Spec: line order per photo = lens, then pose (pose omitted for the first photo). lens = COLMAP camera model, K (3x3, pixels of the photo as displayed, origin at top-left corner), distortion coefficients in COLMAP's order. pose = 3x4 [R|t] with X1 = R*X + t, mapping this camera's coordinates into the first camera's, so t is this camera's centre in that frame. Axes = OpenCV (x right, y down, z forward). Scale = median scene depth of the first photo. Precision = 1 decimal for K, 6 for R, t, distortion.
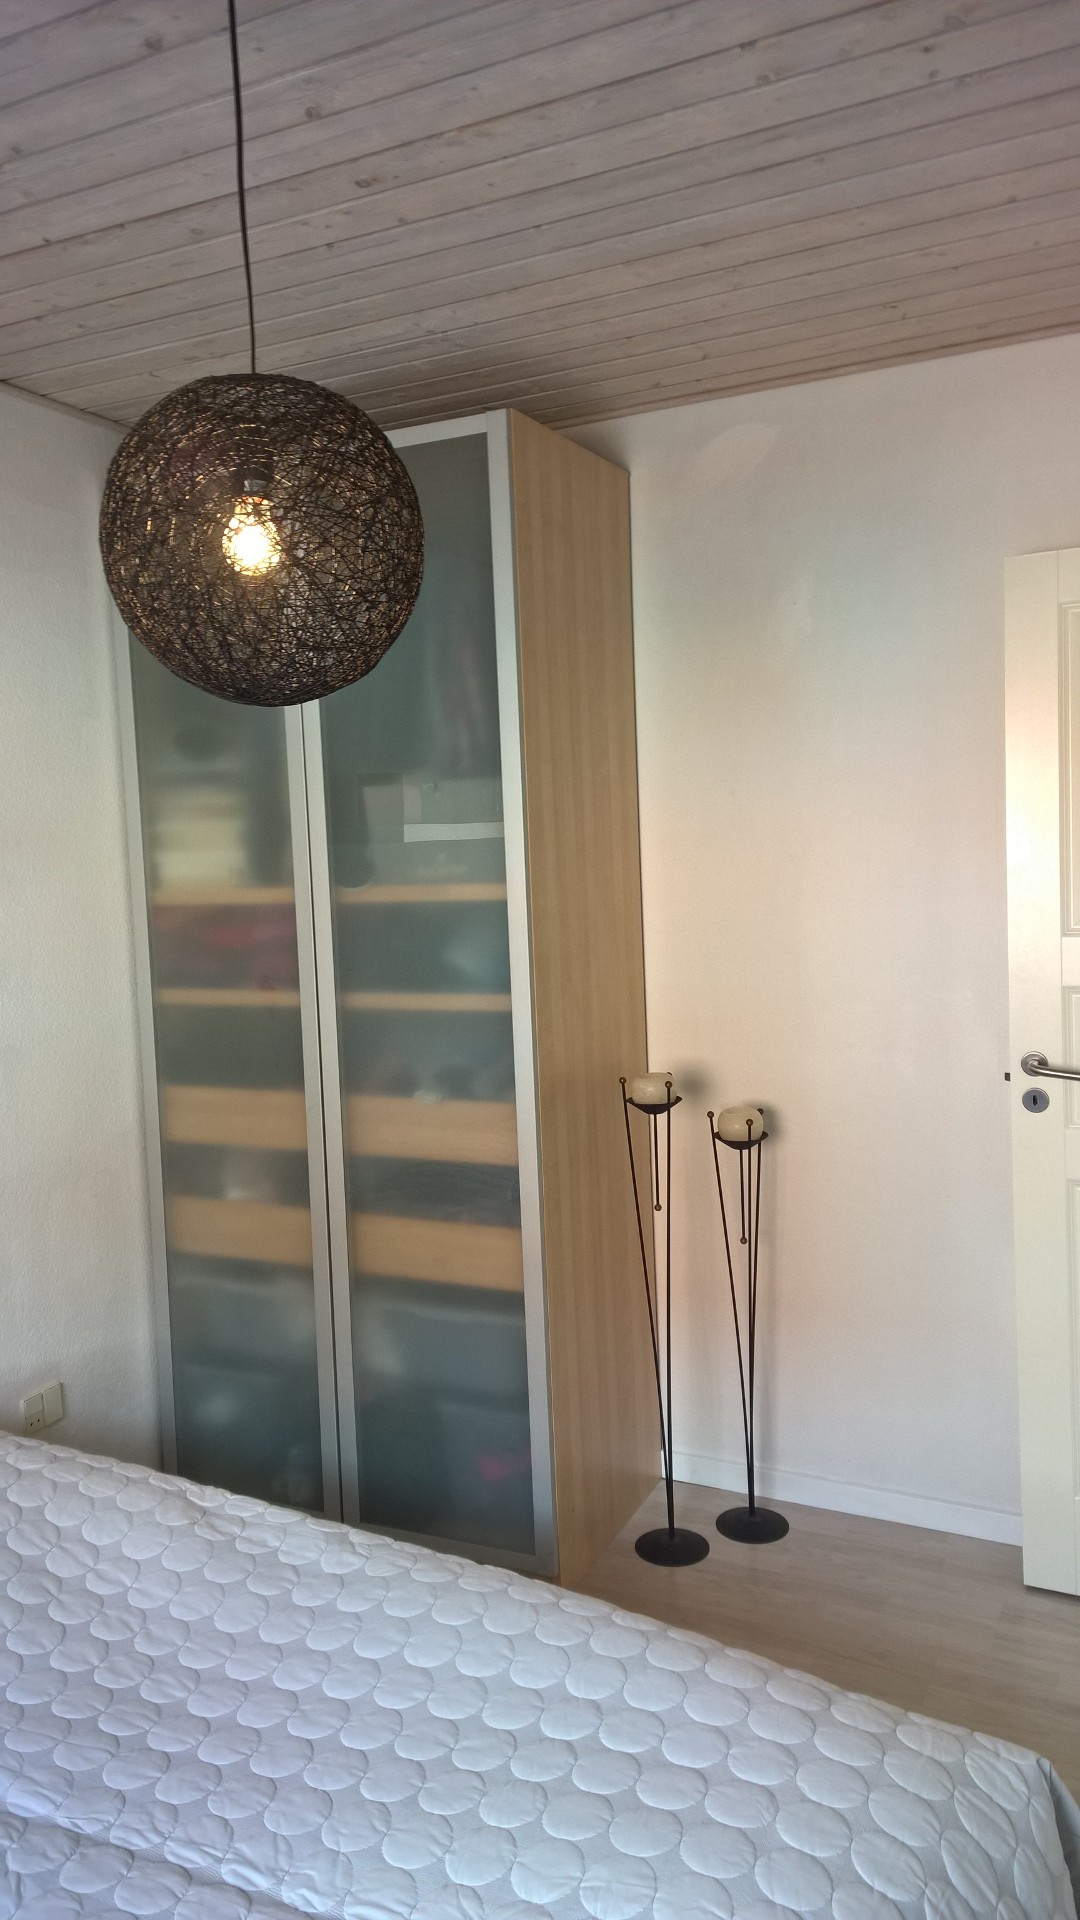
lens RADIAL K [[1457.4, 0, 540.4], [0, 1457.4, 964.2], [0, 0, 1]] dist [0.094384, -0.077371]
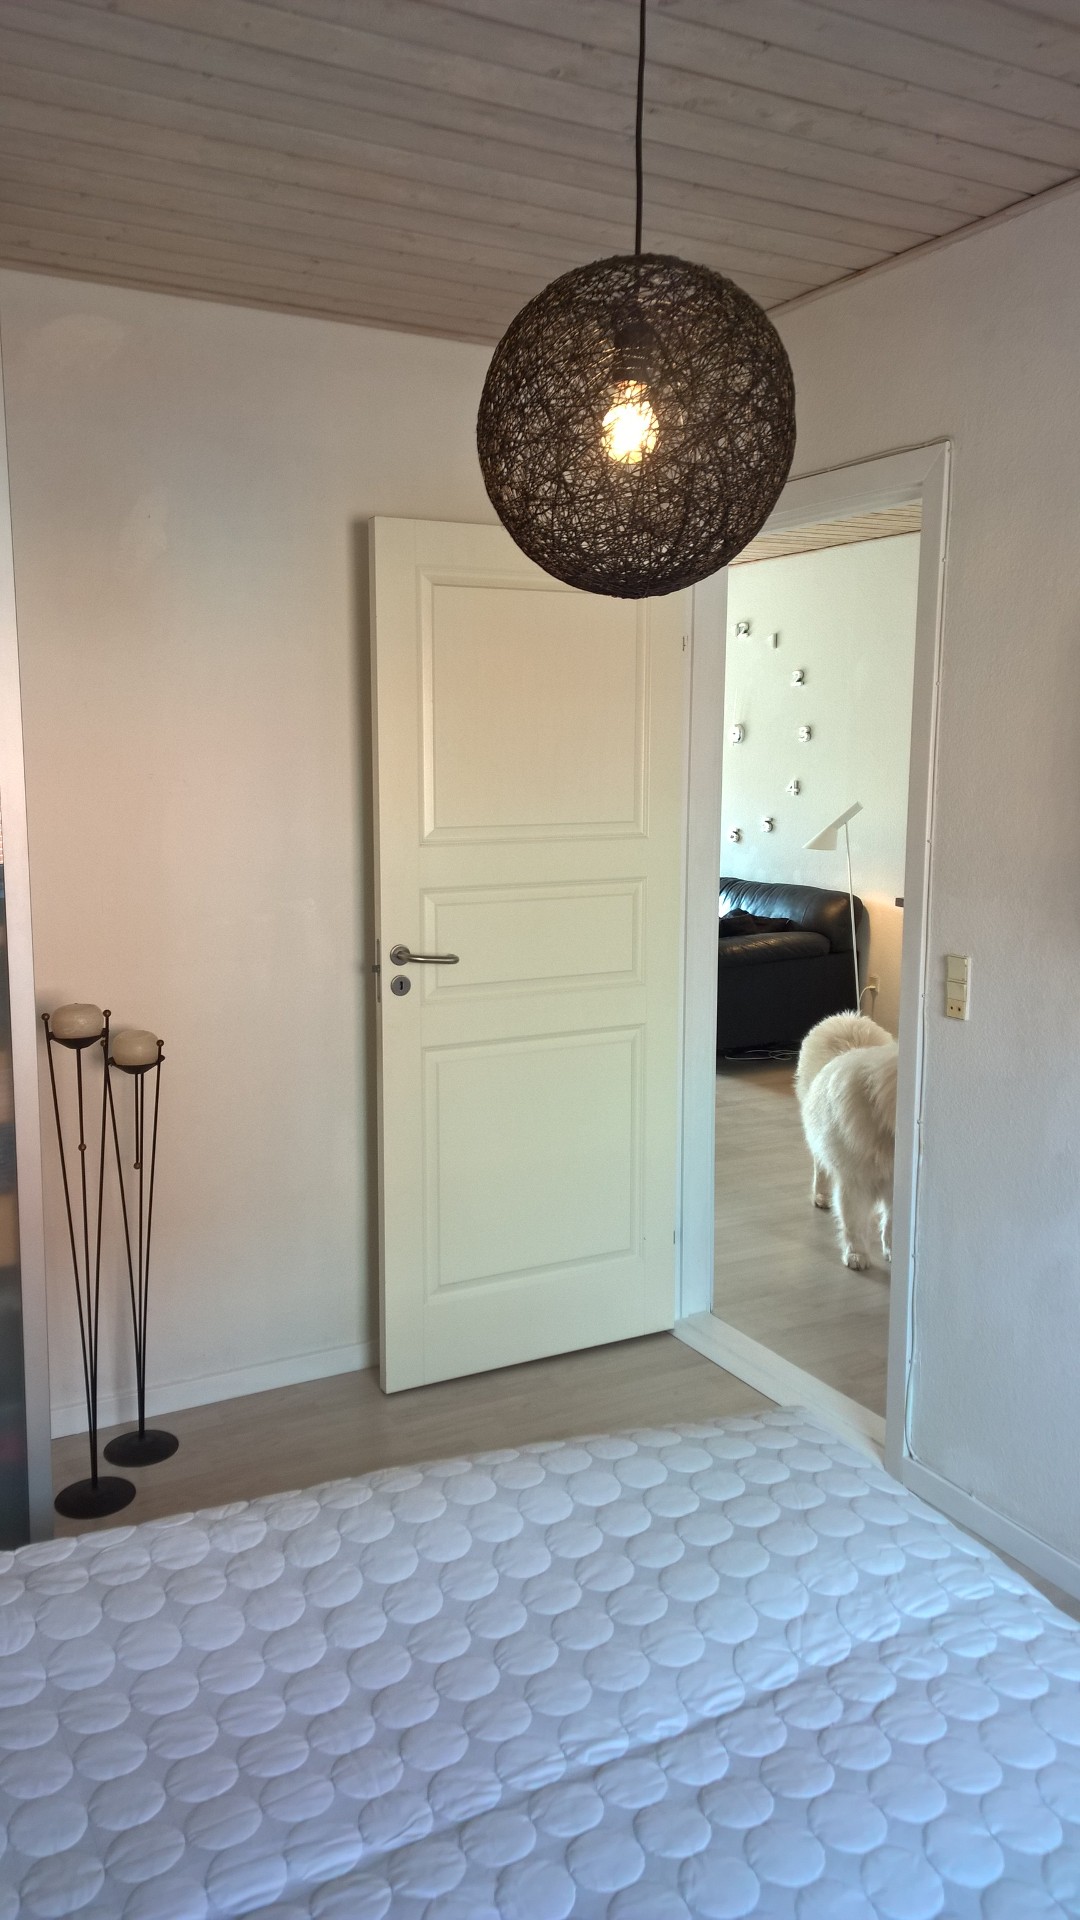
lens RADIAL K [[1421.8, 0, 534.1], [0, 1421.8, 959.7], [0, 0, 1]] dist [0.084634, -0.069980]
pose [[0.568775, -0.084951, 0.818094, -0.618482], [0.054709, 0.996357, 0.065426, 0.002988], [-0.820672, 0.007545, 0.571350, 0.294229]]
